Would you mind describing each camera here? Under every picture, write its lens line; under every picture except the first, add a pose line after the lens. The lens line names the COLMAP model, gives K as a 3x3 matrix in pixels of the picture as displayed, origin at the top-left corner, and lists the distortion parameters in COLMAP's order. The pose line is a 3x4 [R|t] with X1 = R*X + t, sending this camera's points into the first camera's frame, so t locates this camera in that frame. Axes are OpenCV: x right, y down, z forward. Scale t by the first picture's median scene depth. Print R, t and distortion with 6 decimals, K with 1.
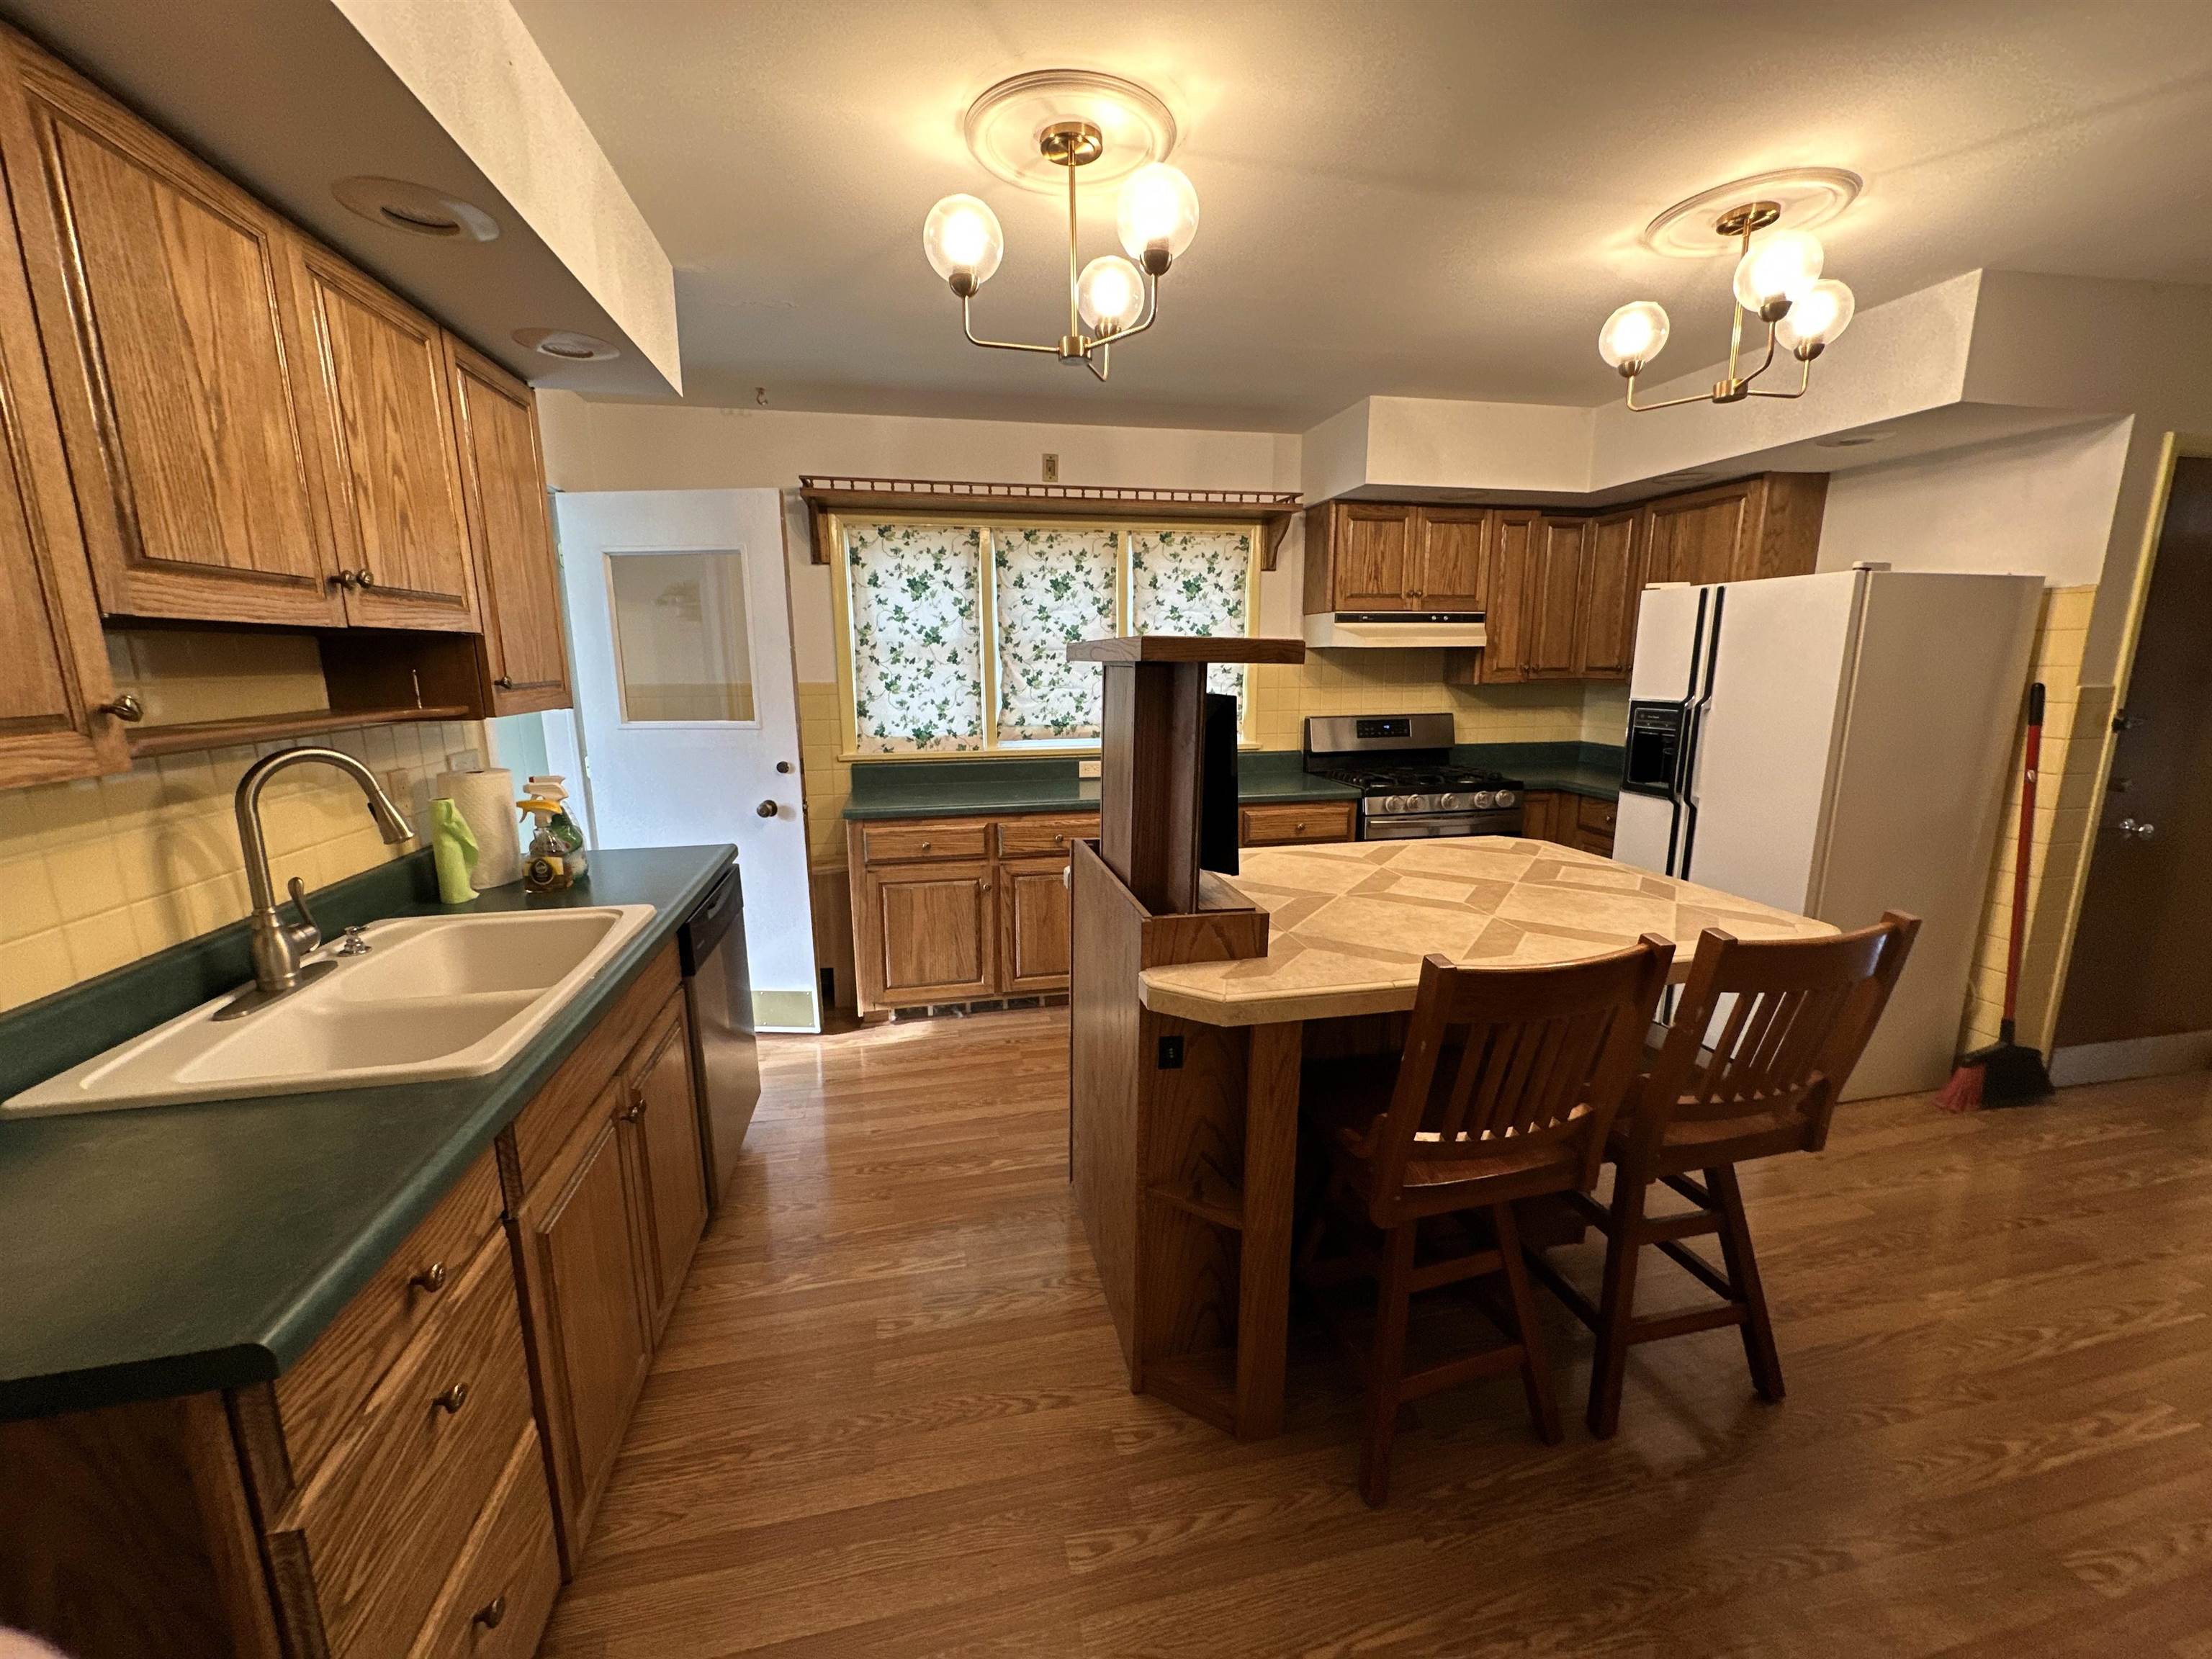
lens RADIAL K [[884.5, 0, 1106.0], [0, 884.5, 829.5], [0, 0, 1]] dist [-0.001248, -0.000103]
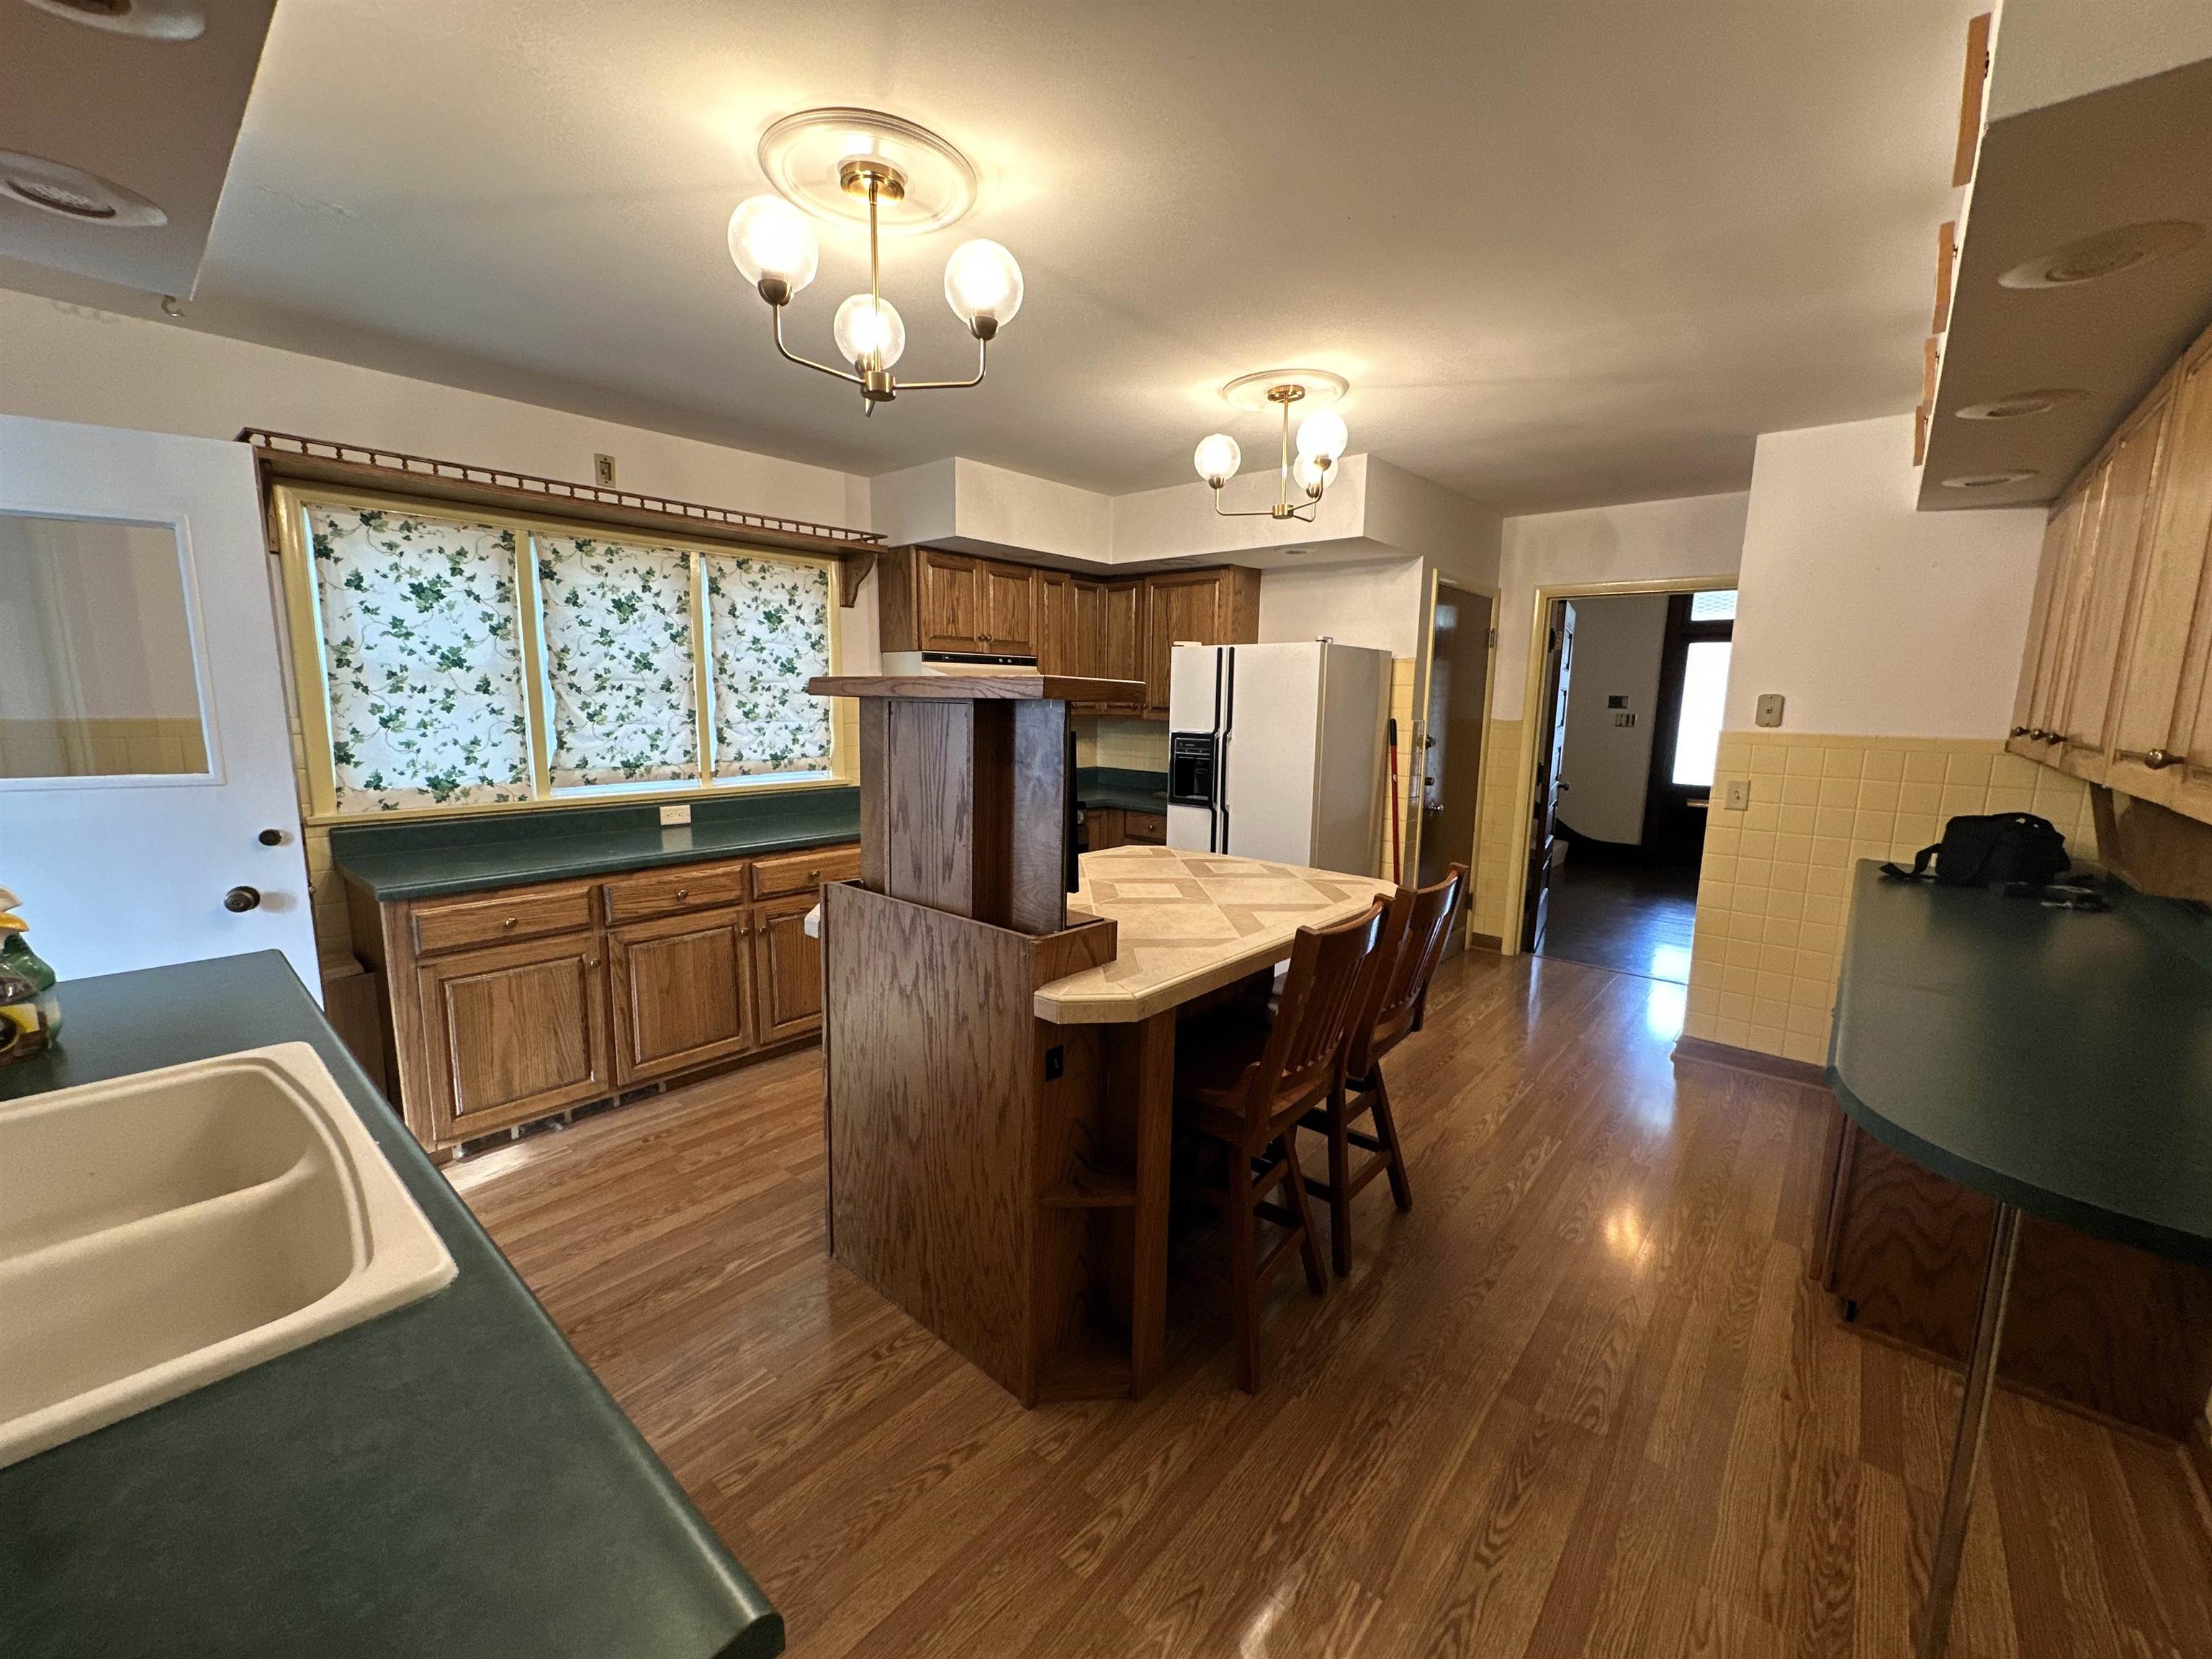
lens RADIAL K [[887.2, 0, 1105.1], [0, 887.2, 828.6], [0, 0, 1]] dist [-0.011584, 0.006154]
pose [[0.800683, -0.072585, 0.594675, -0.212444], [0.096570, 0.995290, -0.008541, -0.006188], [-0.591254, 0.064267, 0.803921, 0.038454]]
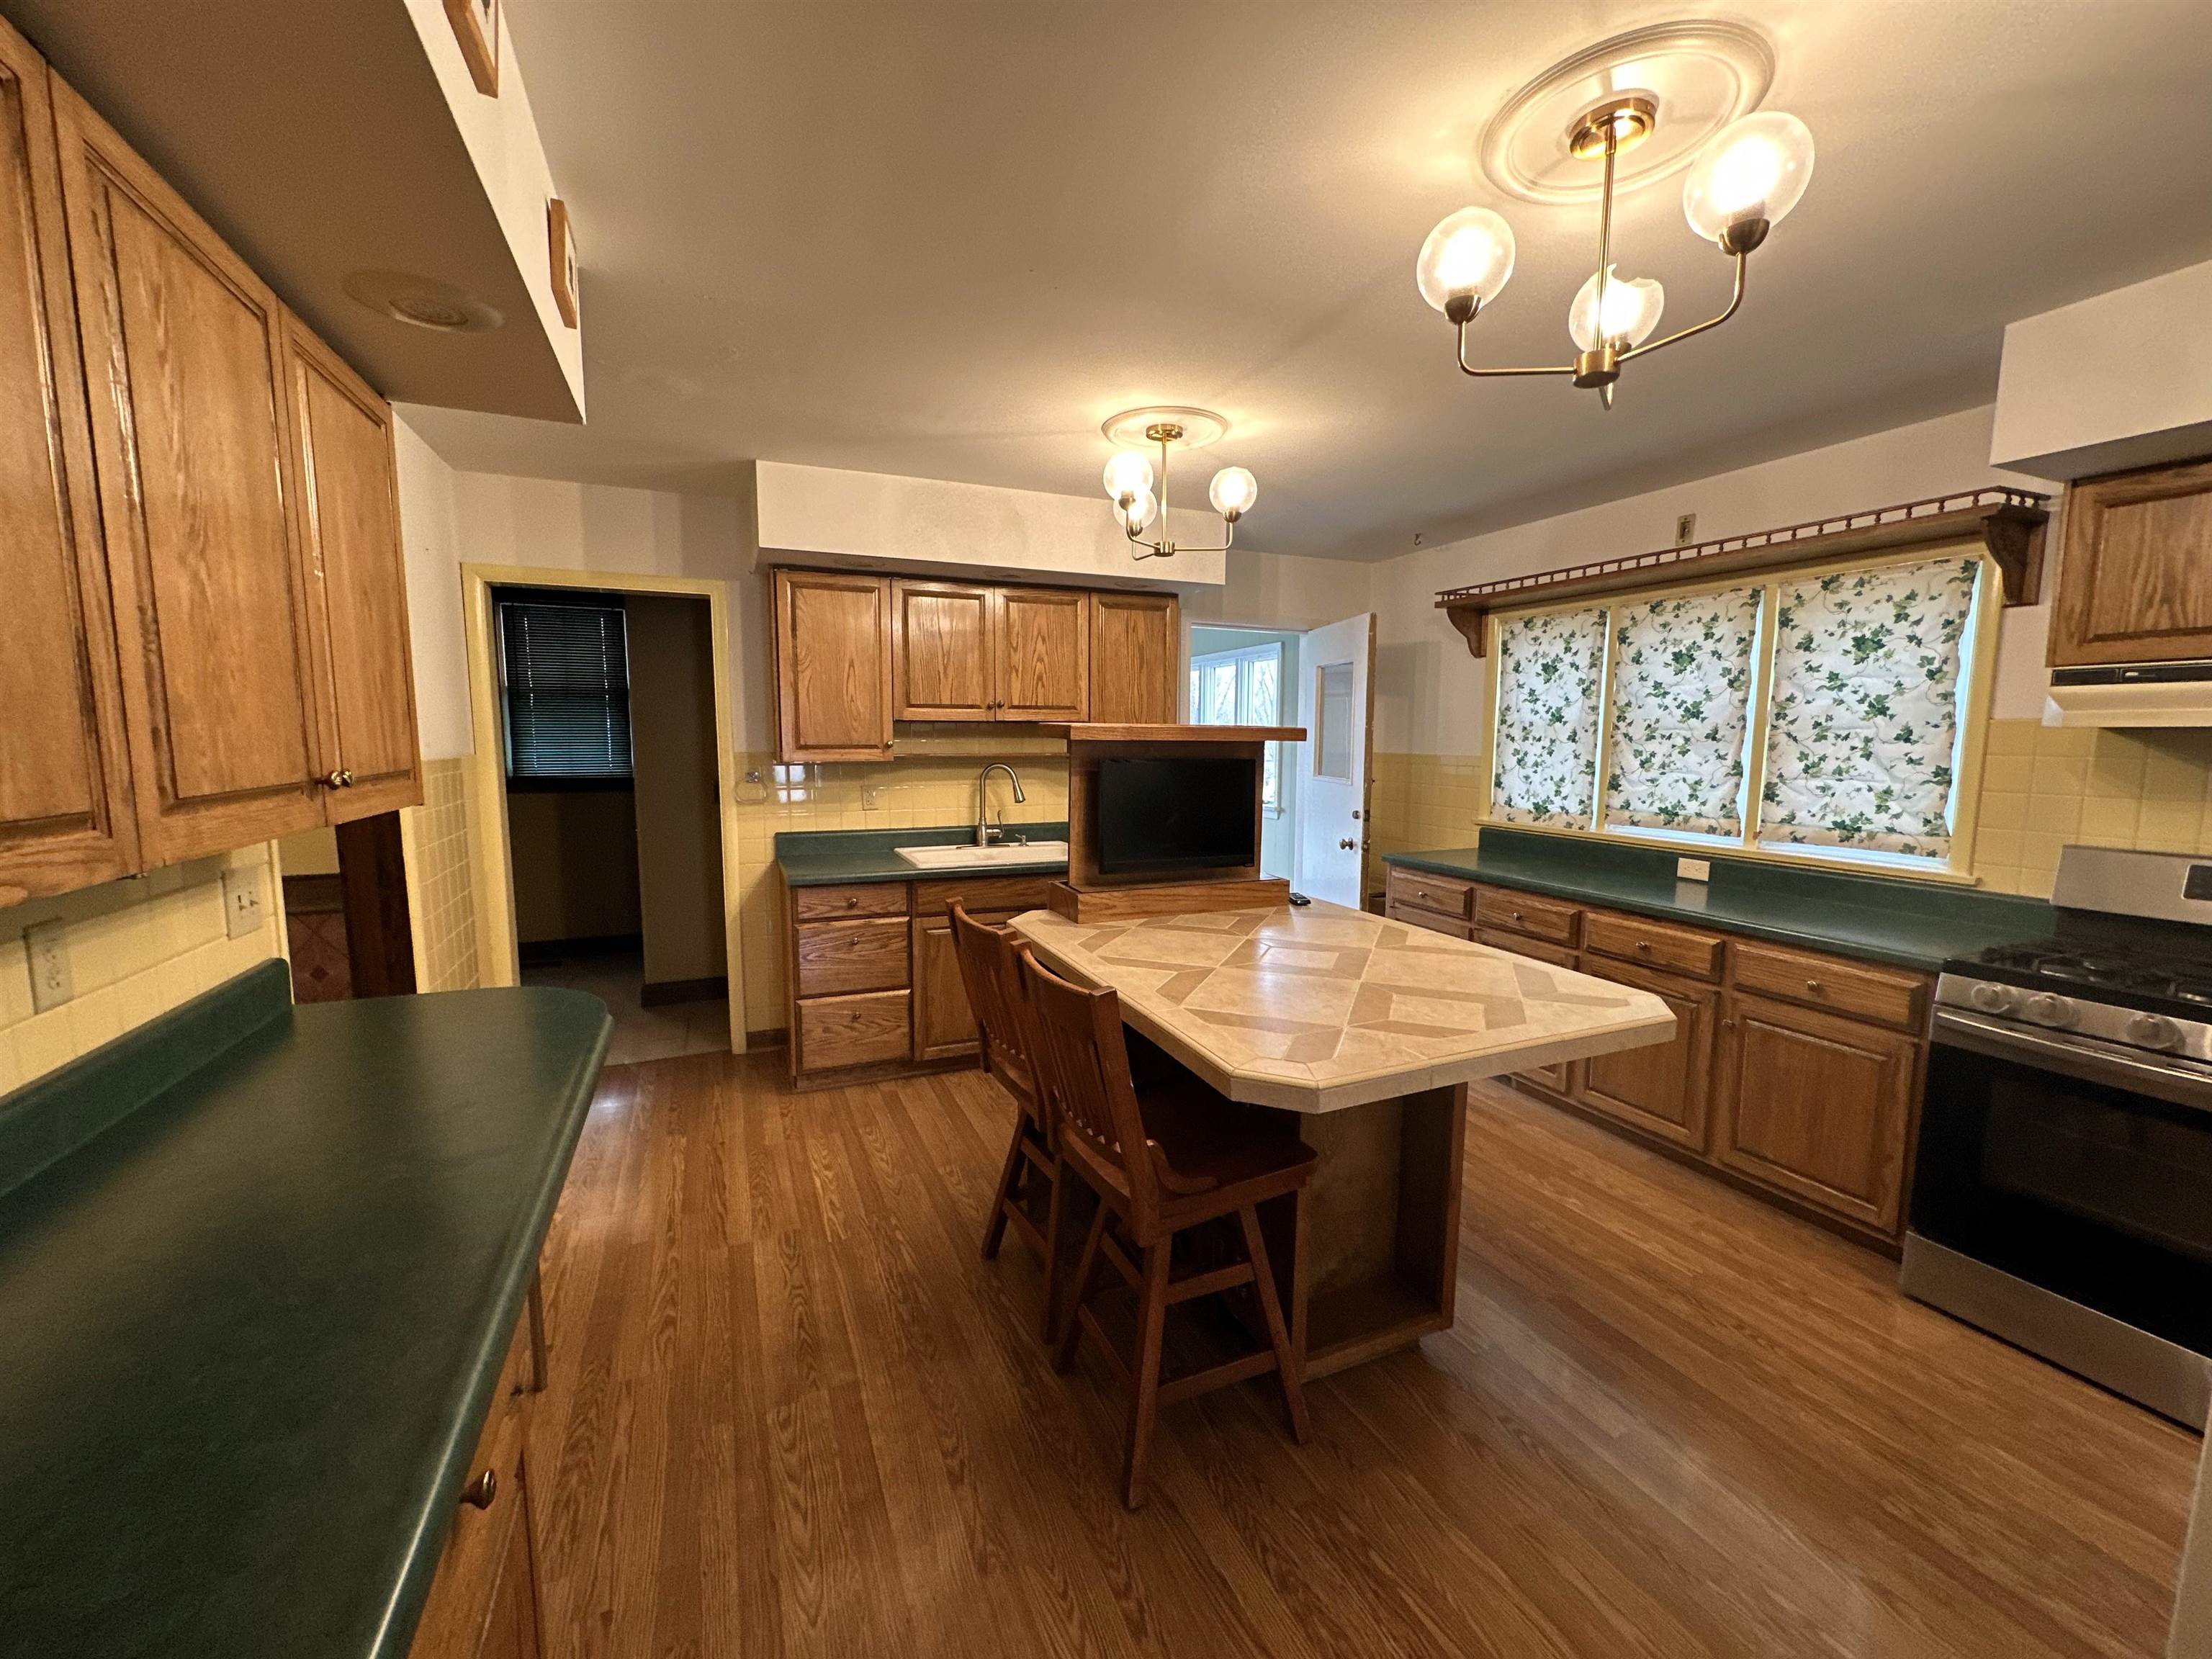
lens RADIAL K [[873.8, 0, 1103.7], [0, 873.8, 824.3], [0, 0, 1]] dist [0.001686, 0.000066]
pose [[0.202834, 0.111578, -0.972835, 0.721184], [-0.188945, 0.979276, 0.072922, -0.069173], [0.960811, 0.169021, 0.219713, 0.288434]]
